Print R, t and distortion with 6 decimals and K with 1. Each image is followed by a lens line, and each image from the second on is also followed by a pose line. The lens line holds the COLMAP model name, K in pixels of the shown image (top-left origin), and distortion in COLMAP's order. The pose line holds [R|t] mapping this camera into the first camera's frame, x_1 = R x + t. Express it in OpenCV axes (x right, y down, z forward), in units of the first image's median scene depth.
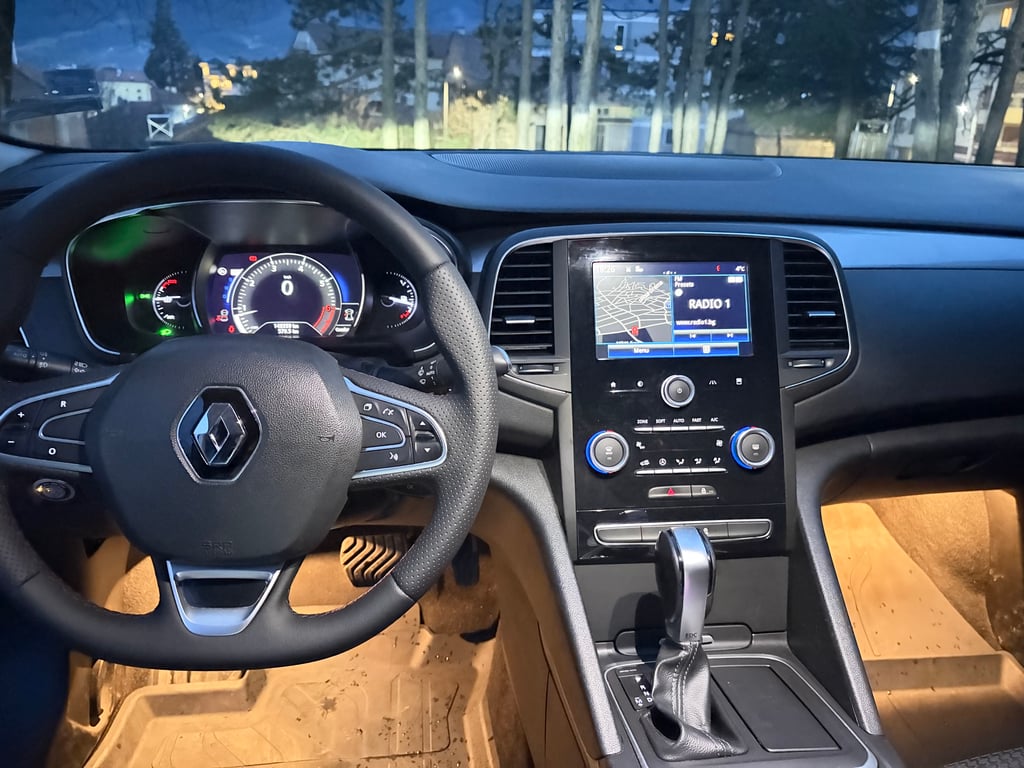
lens RADIAL K [[786.5, 0, 503.8], [0, 786.5, 386.2], [0, 0, 1]] dist [0.033308, -0.025458]
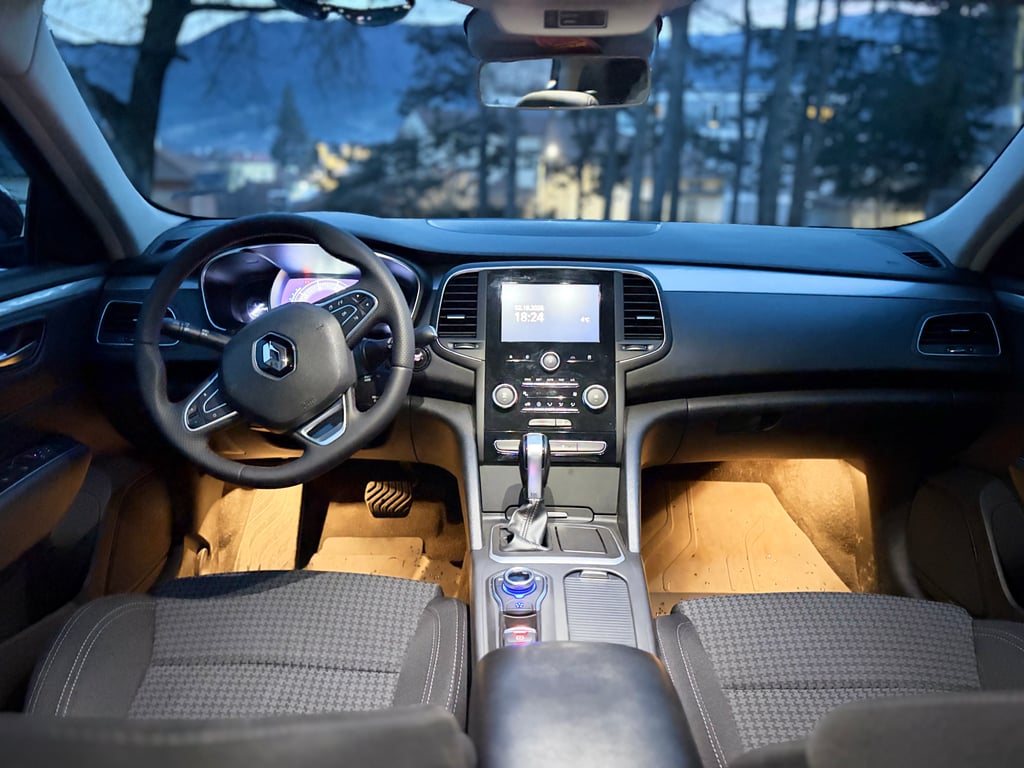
lens RADIAL K [[786.5, 0, 513.6], [0, 786.5, 387.7], [0, 0, 1]] dist [0.033308, -0.025458]
pose [[0.993737, 0.022070, -0.109545, 0.299094], [-0.031231, 0.996091, -0.082630, 0.181547], [0.107293, 0.085534, 0.990541, -0.572270]]
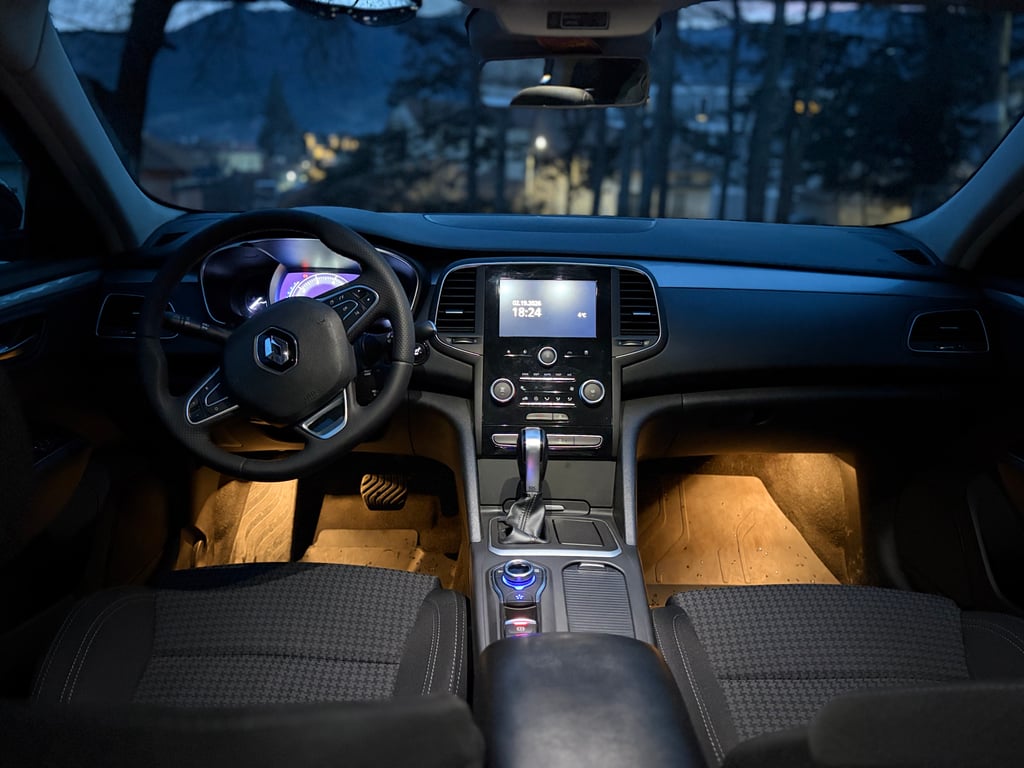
lens RADIAL K [[786.5, 0, 511.2], [0, 786.5, 382.9], [0, 0, 1]] dist [0.033308, -0.025458]
pose [[0.995002, 0.026547, -0.096266, 0.280814], [-0.034212, 0.996298, -0.078866, 0.178484], [0.093816, 0.081766, 0.992226, -0.591053]]
